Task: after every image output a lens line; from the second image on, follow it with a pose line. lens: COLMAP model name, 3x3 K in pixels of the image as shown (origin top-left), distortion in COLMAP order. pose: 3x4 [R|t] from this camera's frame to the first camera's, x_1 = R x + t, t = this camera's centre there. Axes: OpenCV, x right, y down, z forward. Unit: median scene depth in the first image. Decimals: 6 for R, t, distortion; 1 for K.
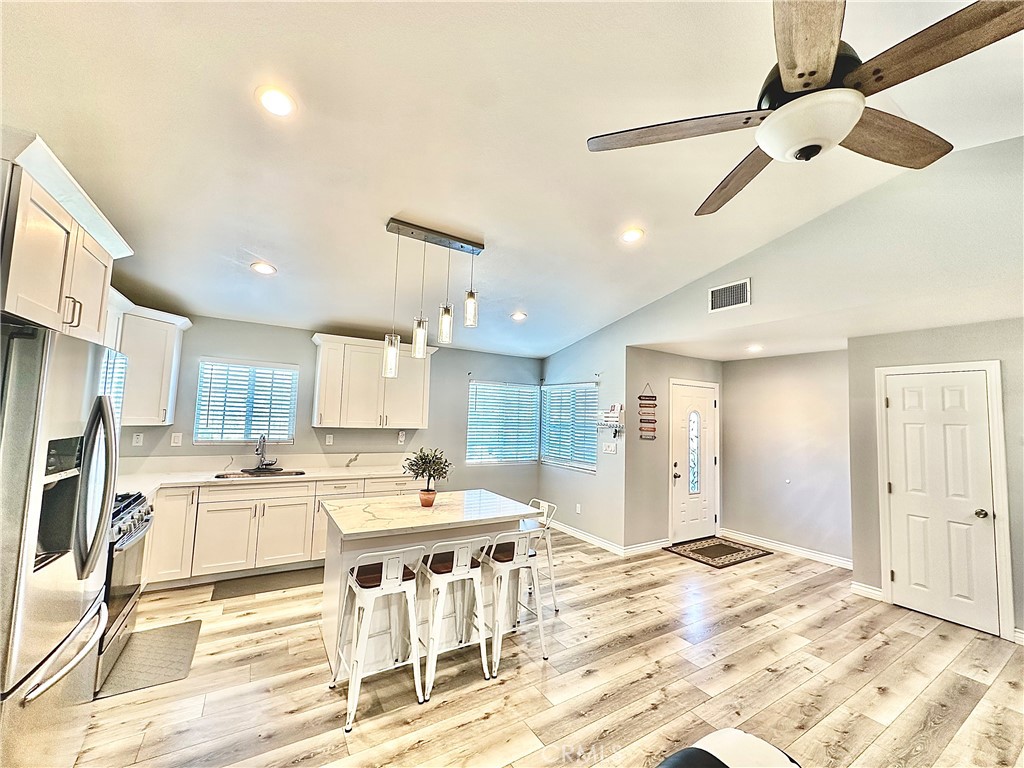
lens RADIAL K [[409.6, 0, 511.2], [0, 409.6, 385.8], [0, 0, 1]] dist [-0.004468, 0.000762]
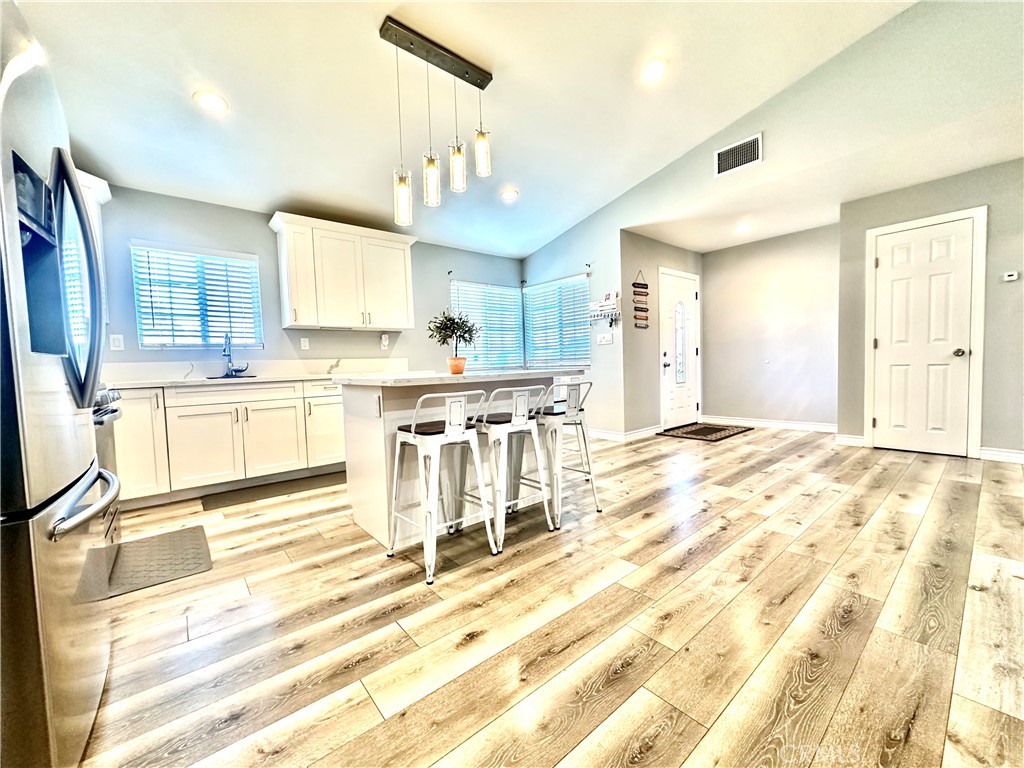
lens RADIAL K [[409.6, 0, 511.6], [0, 409.6, 386.1], [0, 0, 1]] dist [-0.004468, 0.000762]
pose [[0.987436, -0.073937, 0.139657, -0.172302], [0.055448, 0.989707, 0.131926, 0.166393], [-0.147974, -0.122525, 0.981372, 0.076790]]
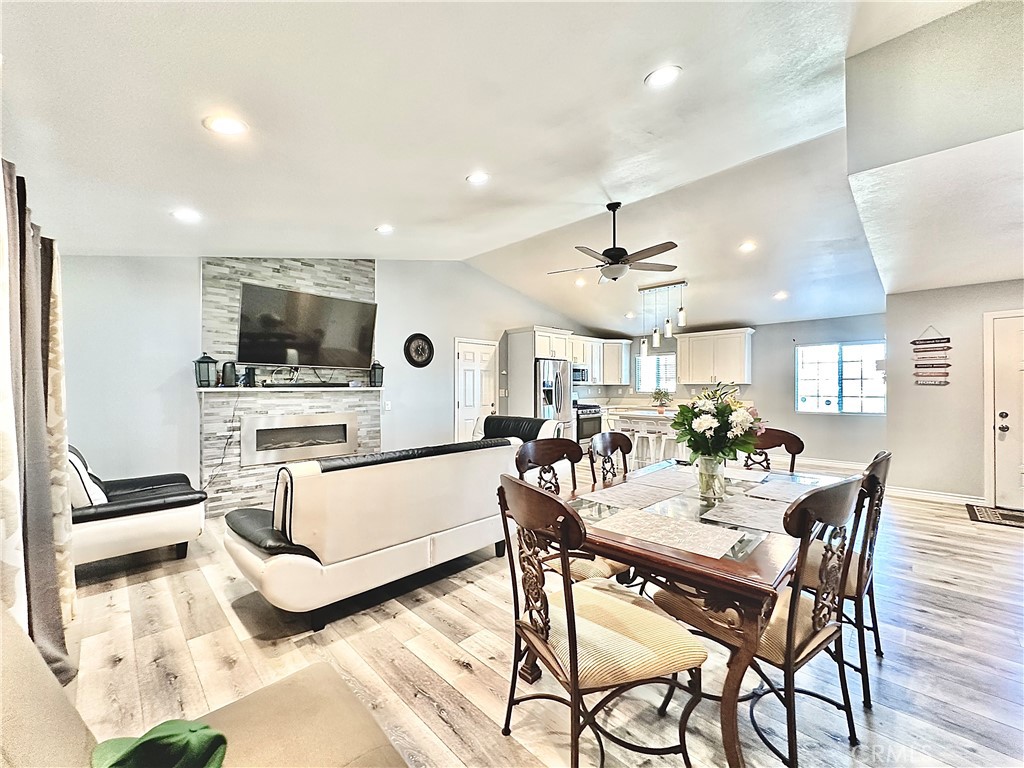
lens RADIAL K [[409.6, 0, 515.2], [0, 409.6, 390.5], [0, 0, 1]] dist [-0.004468, 0.000762]
pose [[0.221735, -0.031124, -0.974610, 1.415204], [0.080088, 0.996695, -0.013608, 0.107868], [0.971812, -0.075037, 0.223495, -0.196074]]
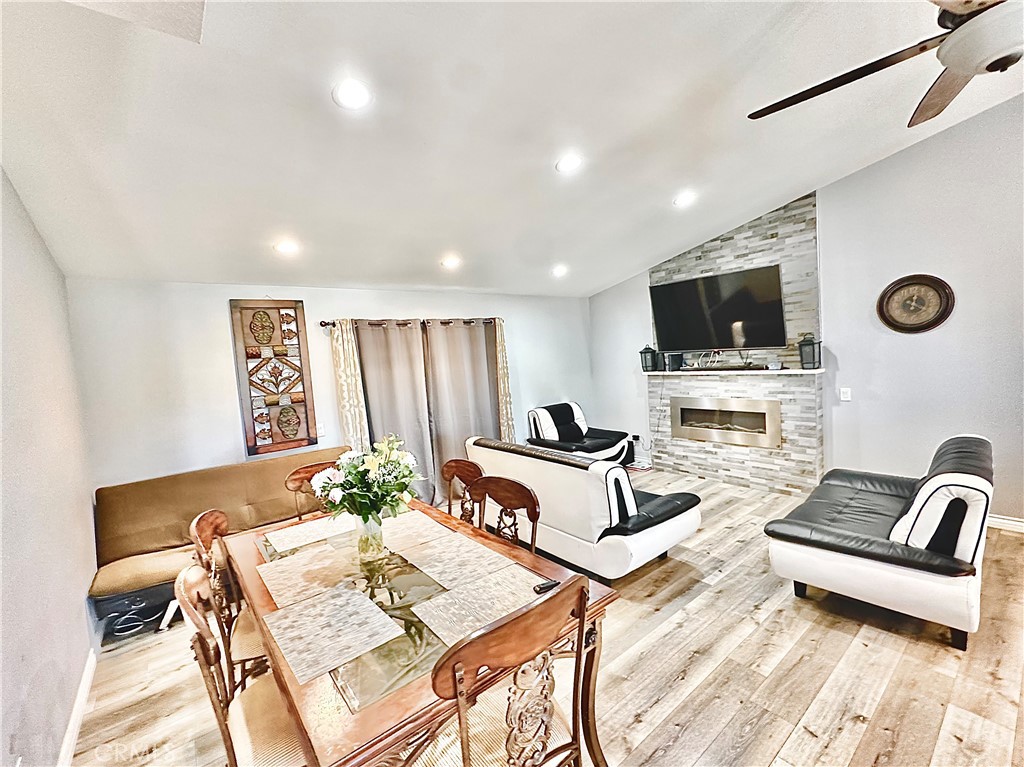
lens RADIAL K [[409.6, 0, 507.8], [0, 409.6, 378.8], [0, 0, 1]] dist [-0.004468, 0.000762]
pose [[-0.992875, 0.041167, -0.111825, 0.784894], [0.042472, 0.999054, -0.009318, 0.034719], [0.111335, -0.014001, -0.993684, 0.658508]]
